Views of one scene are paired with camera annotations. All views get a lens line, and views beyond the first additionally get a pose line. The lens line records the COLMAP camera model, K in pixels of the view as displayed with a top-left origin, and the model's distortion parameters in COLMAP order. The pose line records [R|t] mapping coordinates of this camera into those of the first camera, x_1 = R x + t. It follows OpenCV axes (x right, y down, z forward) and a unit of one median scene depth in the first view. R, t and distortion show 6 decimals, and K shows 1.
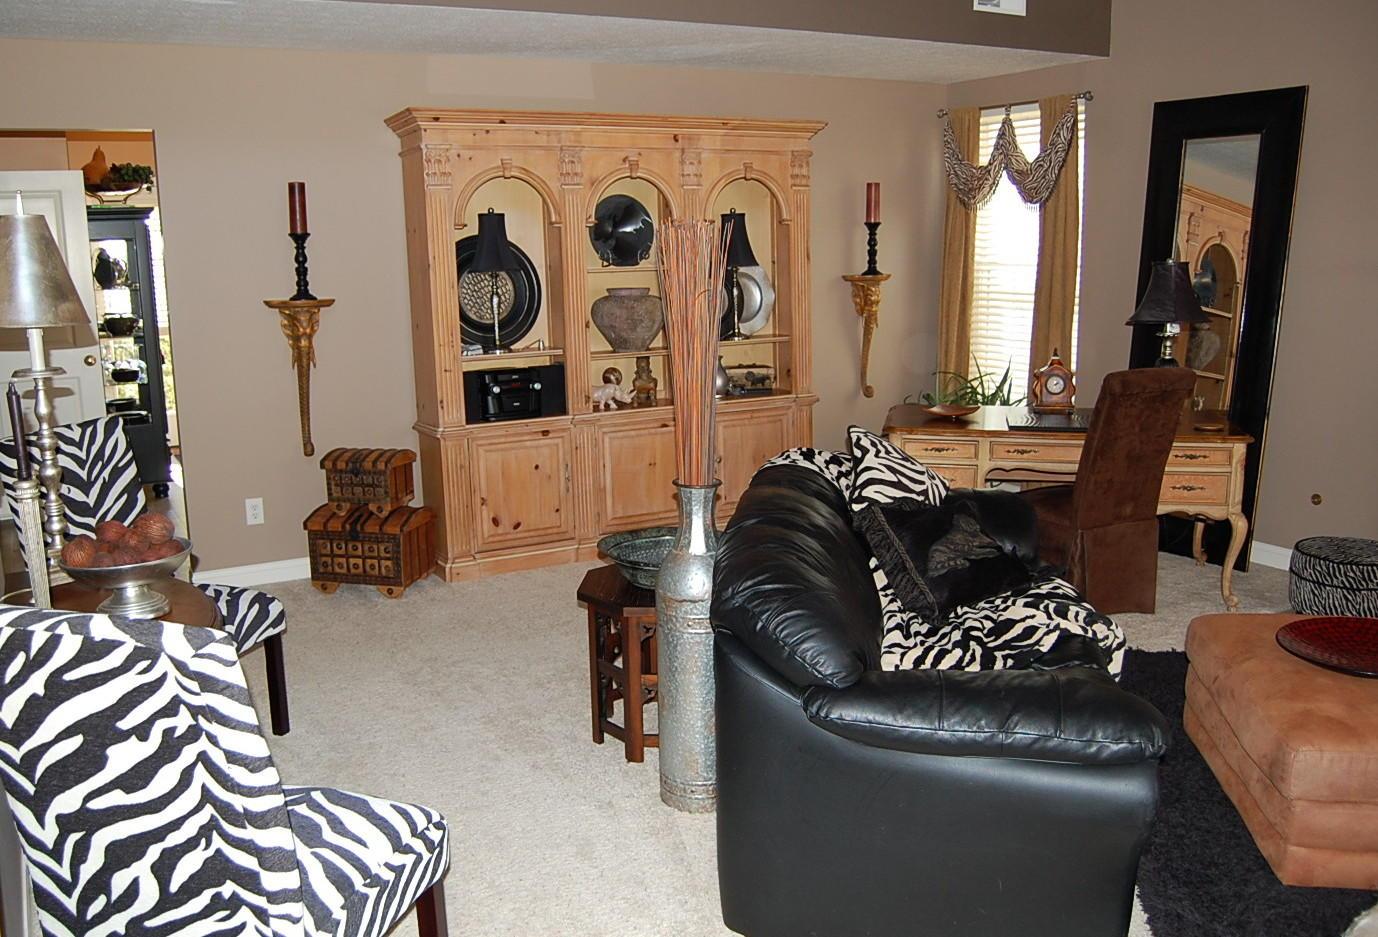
lens RADIAL K [[1183.8, 0, 644.6], [0, 1183.8, 468.1], [0, 0, 1]] dist [-0.084024, 0.020713]
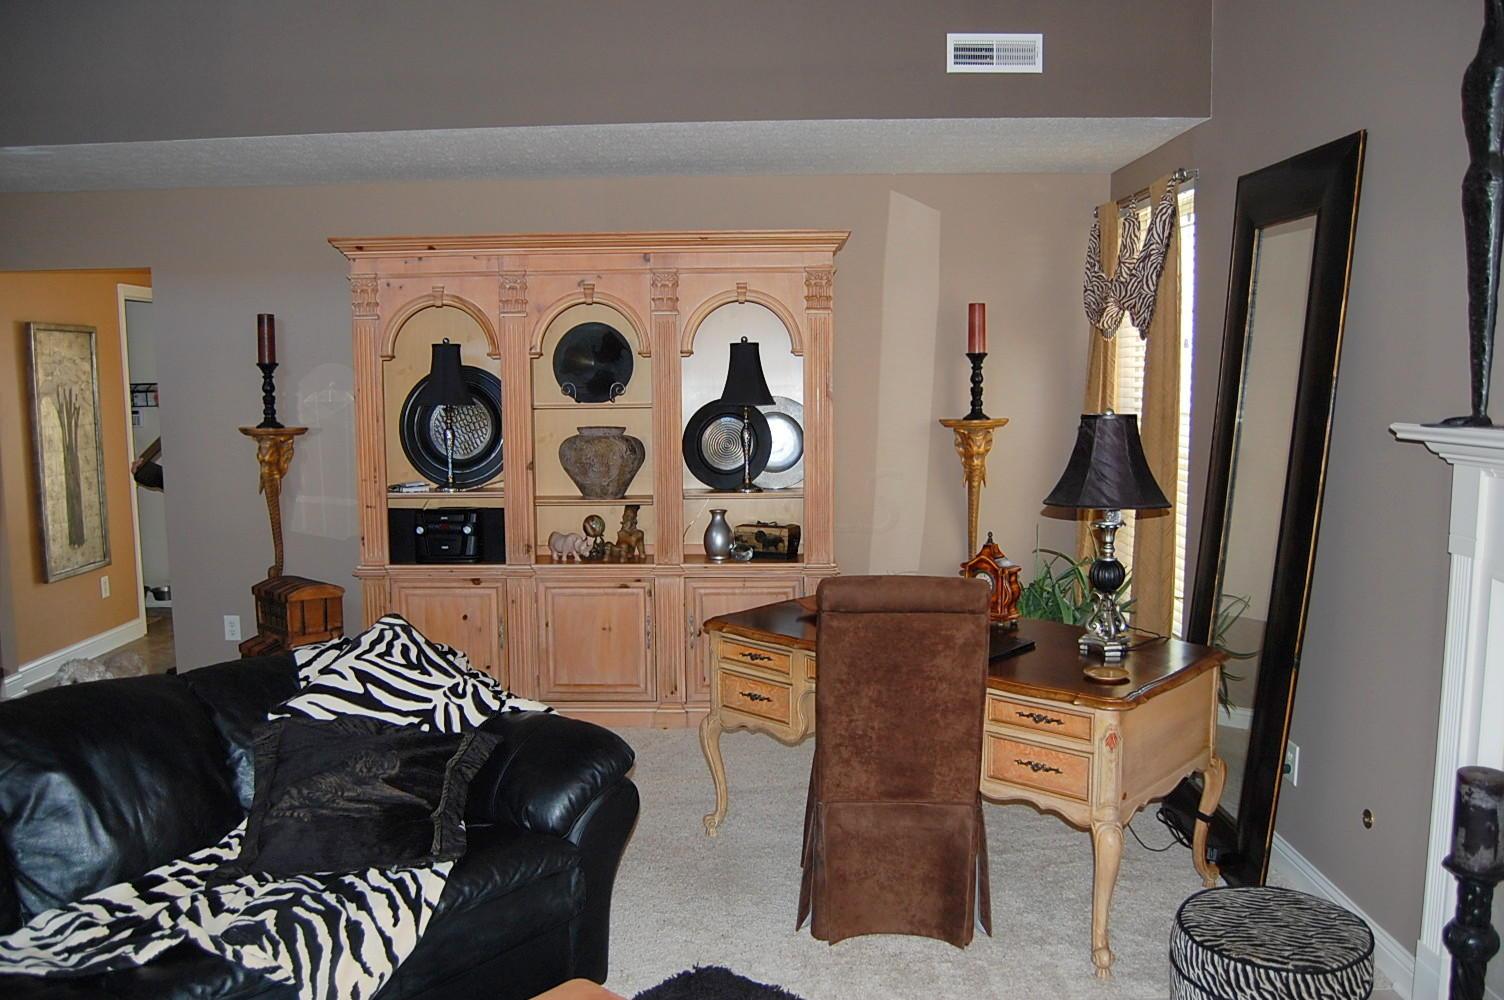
lens RADIAL K [[1187.2, 0, 752.0], [0, 1187.2, 500.0], [0, 0, 1]] dist [-0.082813, 0.018482]
pose [[0.874770, 0.064853, -0.480179, 0.643864], [-0.100549, 0.993727, -0.048963, -0.082684], [0.473991, 0.091113, 0.875803, 0.352840]]
